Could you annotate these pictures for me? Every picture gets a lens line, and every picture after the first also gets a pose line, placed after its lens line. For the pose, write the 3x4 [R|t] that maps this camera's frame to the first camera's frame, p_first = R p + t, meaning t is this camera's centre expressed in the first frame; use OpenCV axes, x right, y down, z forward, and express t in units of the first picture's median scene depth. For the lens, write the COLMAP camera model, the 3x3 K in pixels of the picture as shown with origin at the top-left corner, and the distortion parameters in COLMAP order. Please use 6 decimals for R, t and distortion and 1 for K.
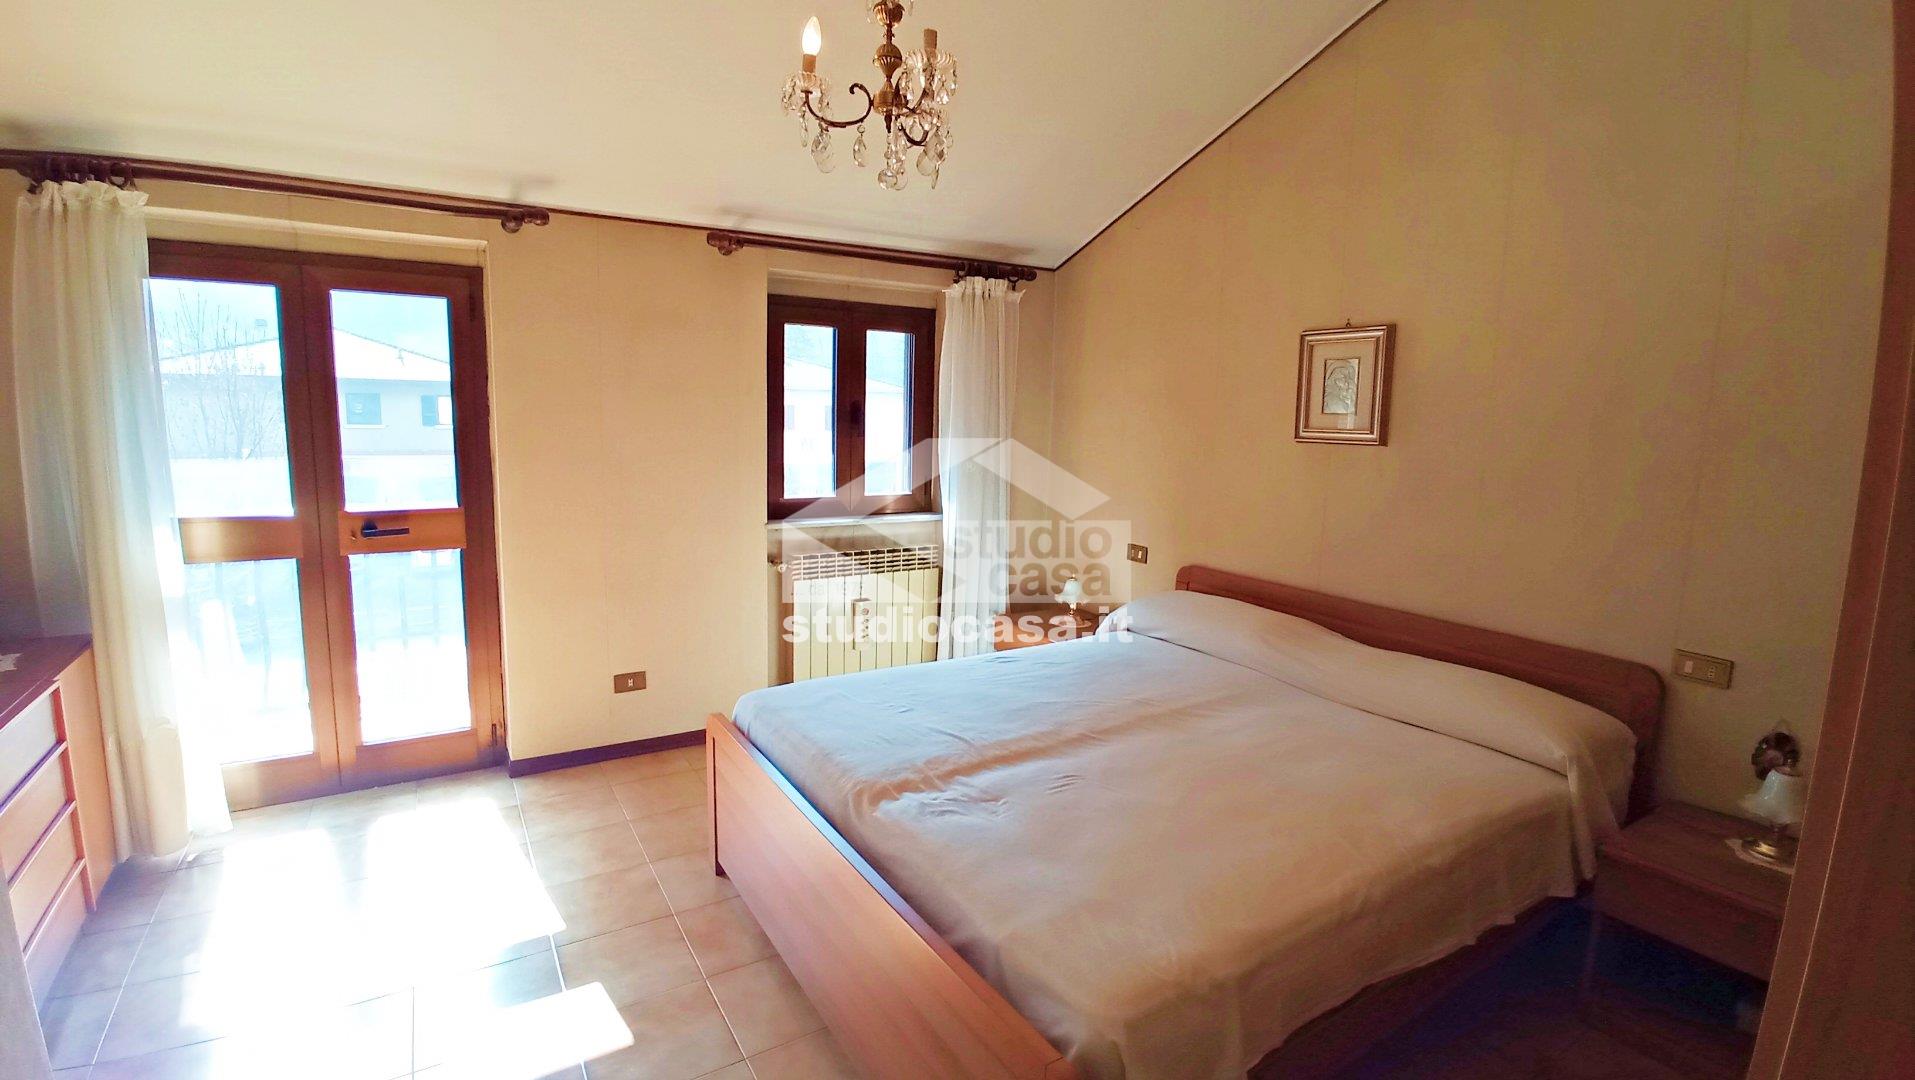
lens RADIAL K [[877.7, 0, 970.3], [0, 877.7, 540.8], [0, 0, 1]] dist [-0.036110, 0.005715]
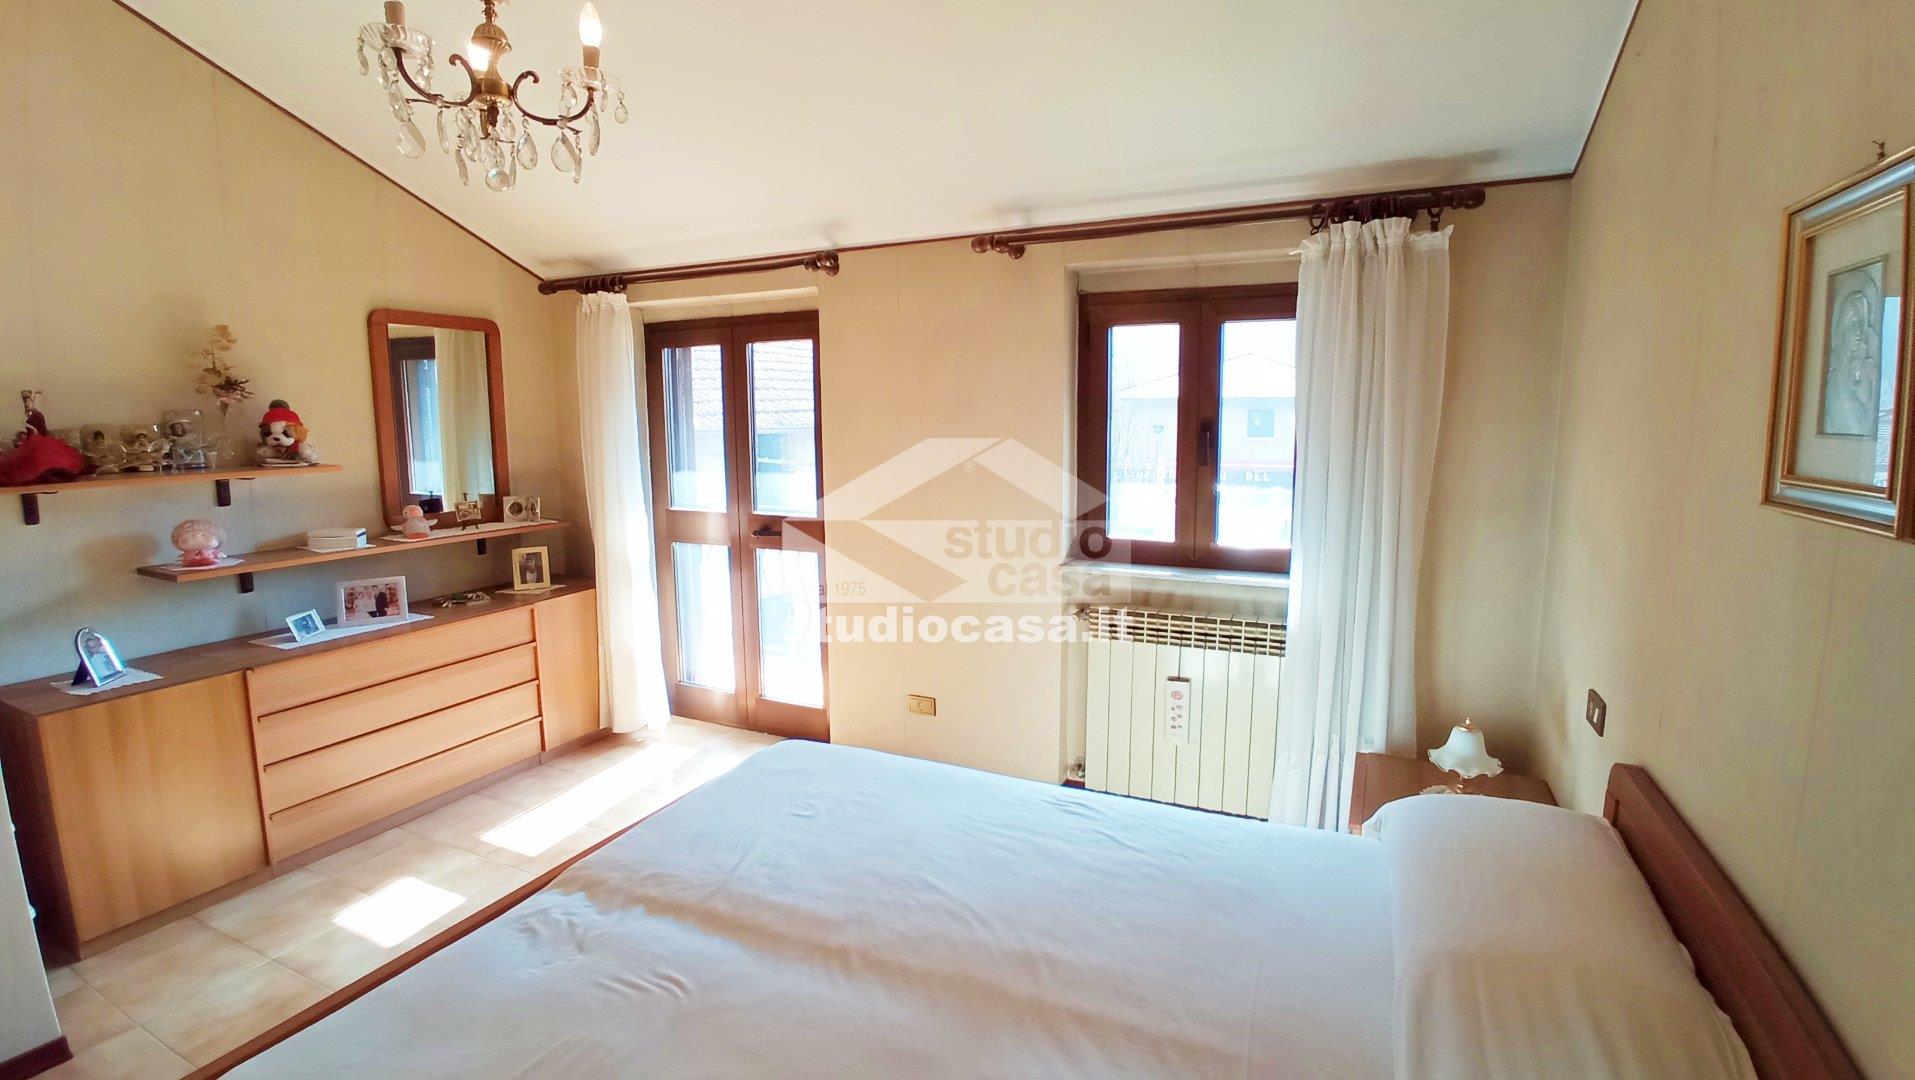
lens RADIAL K [[877.7, 0, 965.1], [0, 877.7, 529.9], [0, 0, 1]] dist [-0.036110, 0.005715]
pose [[0.524947, 0.086186, -0.846760, 0.527956], [-0.108083, 0.993556, 0.034122, -0.085828], [0.844245, 0.073608, 0.530879, 0.555630]]
